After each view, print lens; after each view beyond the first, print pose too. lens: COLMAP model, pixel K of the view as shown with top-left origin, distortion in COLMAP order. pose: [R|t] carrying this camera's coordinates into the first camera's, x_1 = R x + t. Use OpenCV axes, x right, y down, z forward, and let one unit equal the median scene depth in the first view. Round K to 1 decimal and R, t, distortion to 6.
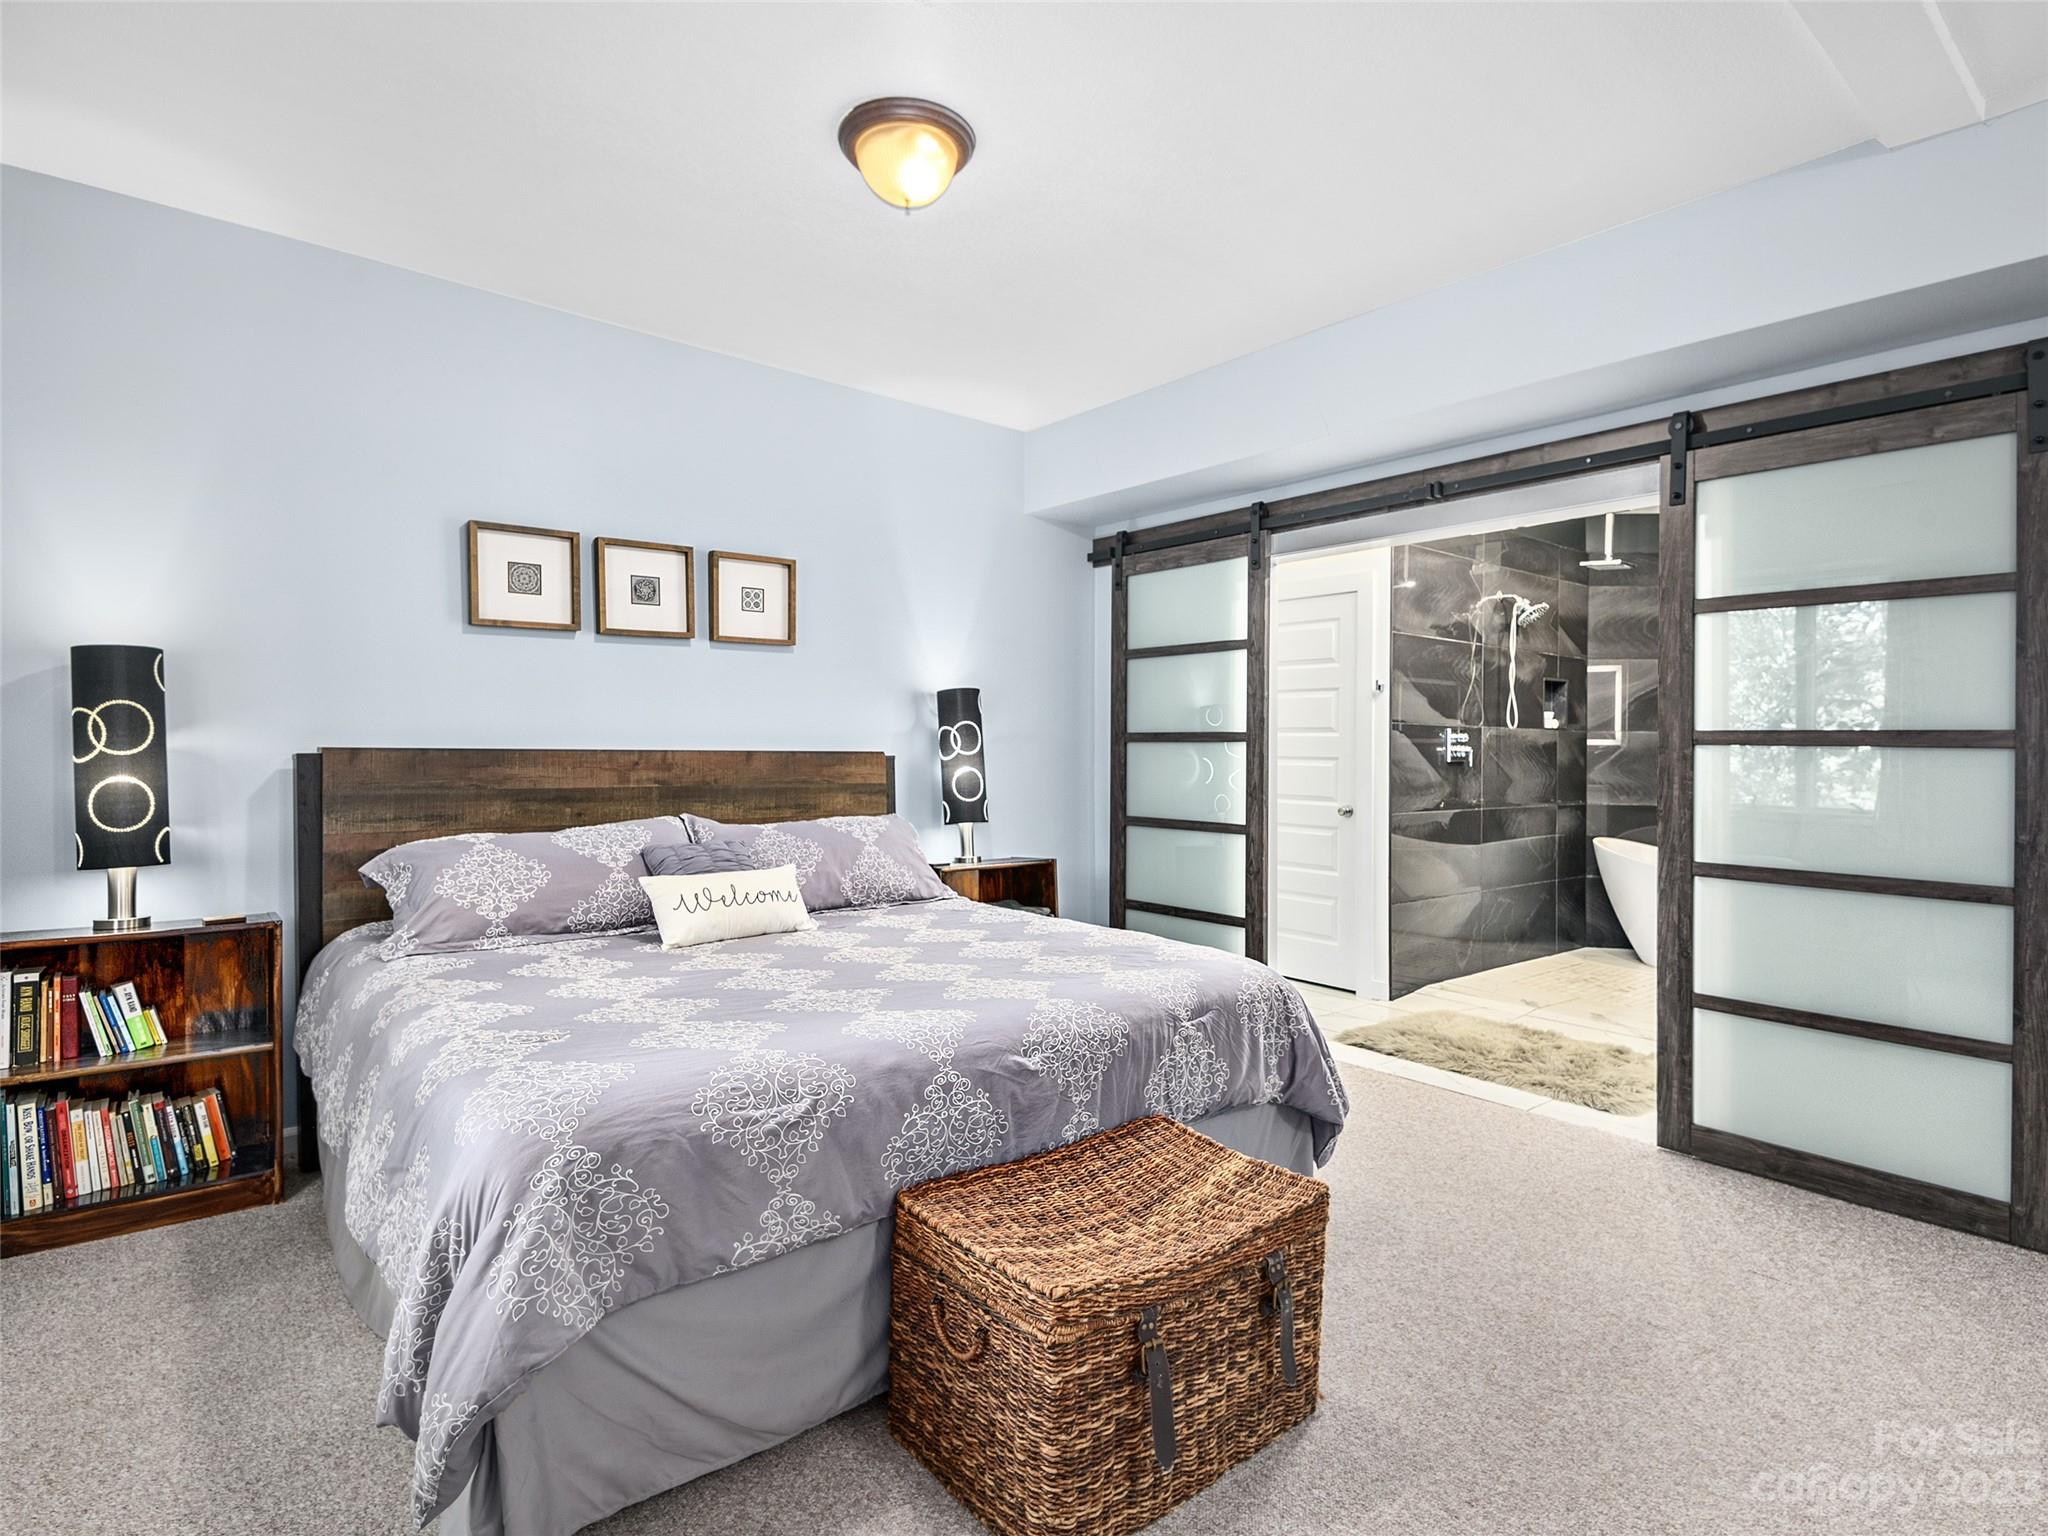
lens RADIAL K [[1056.3, 0, 1067.4], [0, 1056.3, 748.3], [0, 0, 1]] dist [0.004844, -0.010441]
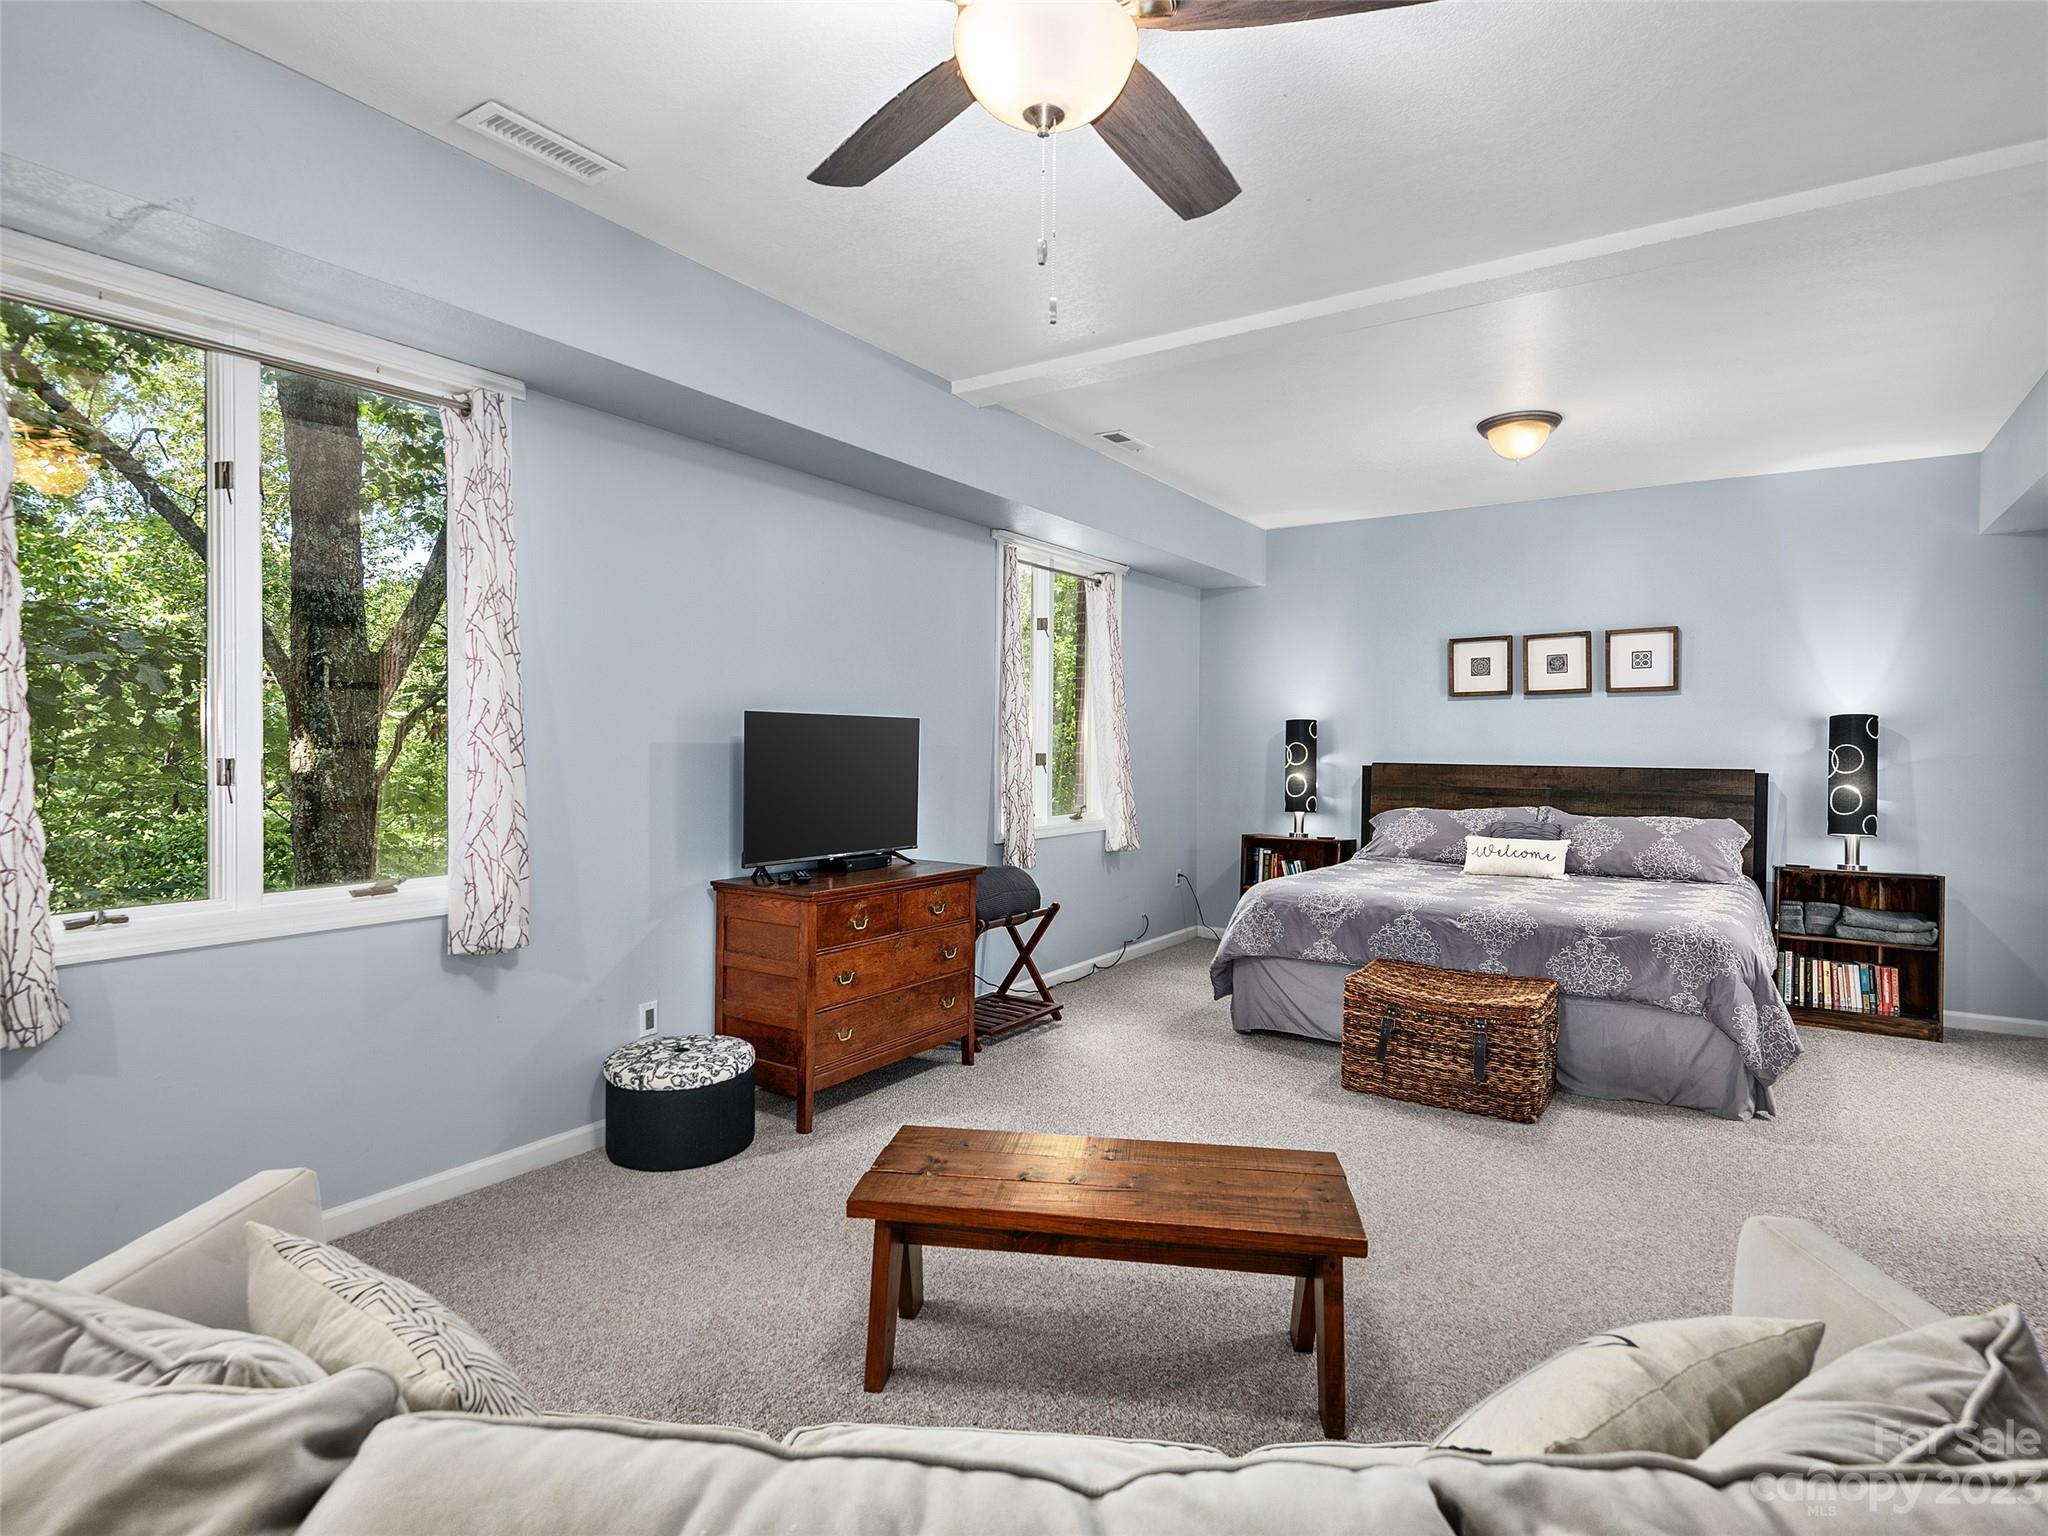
lens RADIAL K [[1056.3, 0, 1032.6], [0, 1056.3, 767.3], [0, 0, 1]] dist [0.004844, -0.010441]
pose [[0.283954, 0.014341, -0.958731, 0.968482], [-0.004303, 0.999897, 0.013682, -0.015864], [0.958828, 0.000241, 0.283987, -0.207136]]
